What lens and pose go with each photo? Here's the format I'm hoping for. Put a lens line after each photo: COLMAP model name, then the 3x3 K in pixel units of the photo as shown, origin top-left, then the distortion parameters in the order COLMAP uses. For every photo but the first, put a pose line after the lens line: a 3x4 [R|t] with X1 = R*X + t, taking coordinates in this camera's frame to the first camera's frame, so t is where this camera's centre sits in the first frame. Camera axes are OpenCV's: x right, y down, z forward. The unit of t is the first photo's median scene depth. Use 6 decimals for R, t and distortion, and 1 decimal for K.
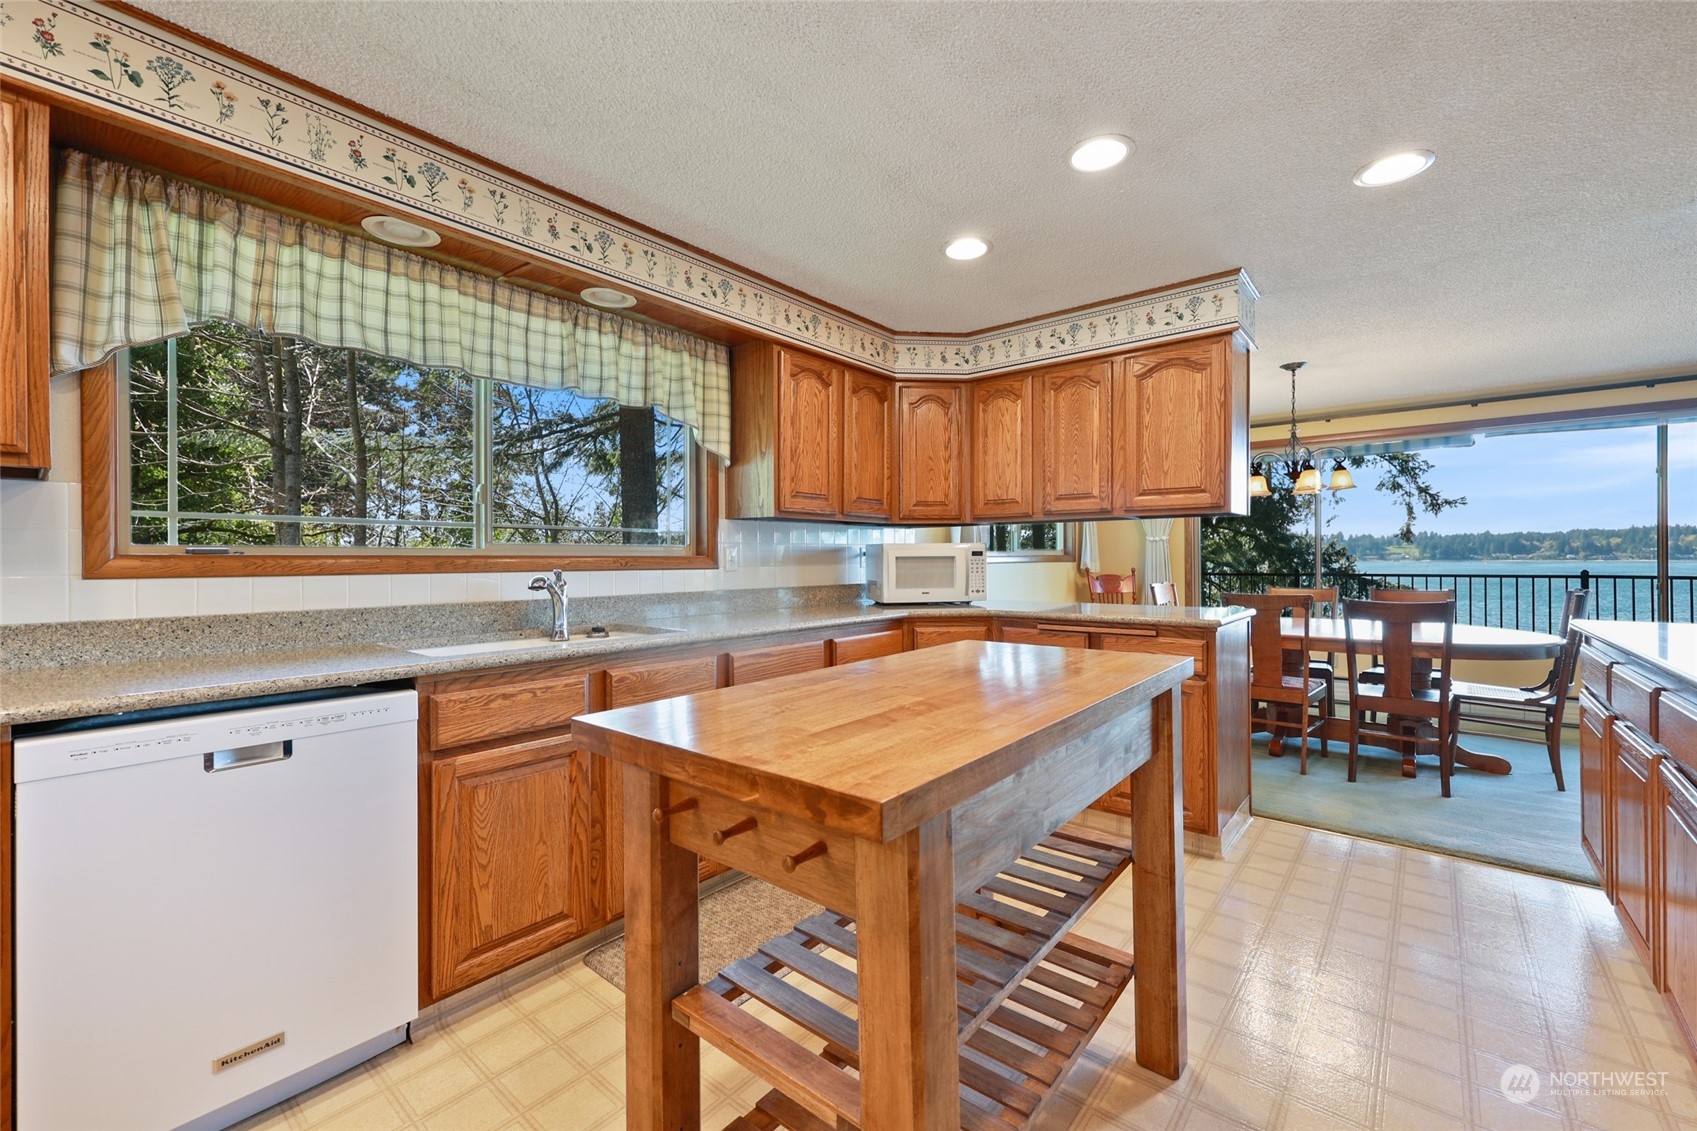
lens RADIAL K [[691.8, 0, 848.5], [0, 691.8, 565.5], [0, 0, 1]] dist [-0.001055, -0.000571]
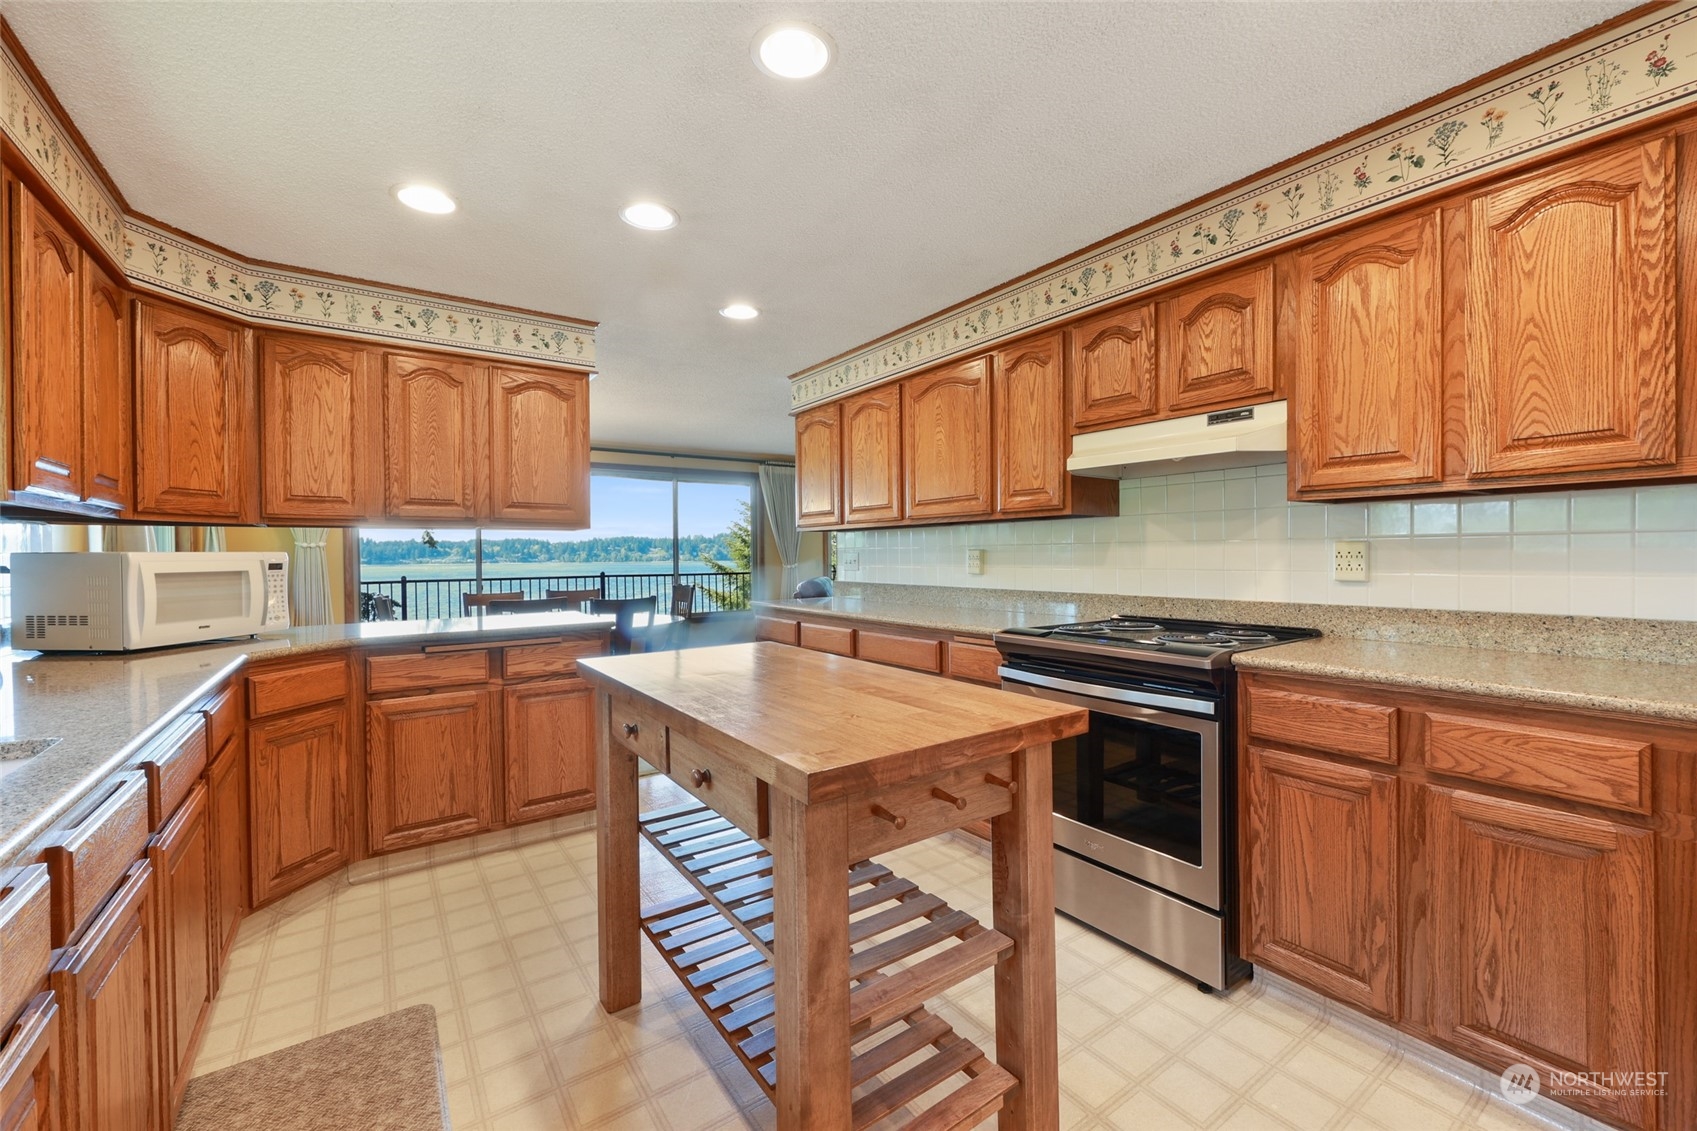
lens RADIAL K [[691.8, 0, 848.5], [0, 691.8, 565.5], [0, 0, 1]] dist [-0.001055, -0.000571]
pose [[0.256208, -0.011939, 0.966548, -0.378795], [0.018900, 0.999794, 0.007340, -0.012673], [-0.966437, 0.016388, 0.256381, 0.232474]]
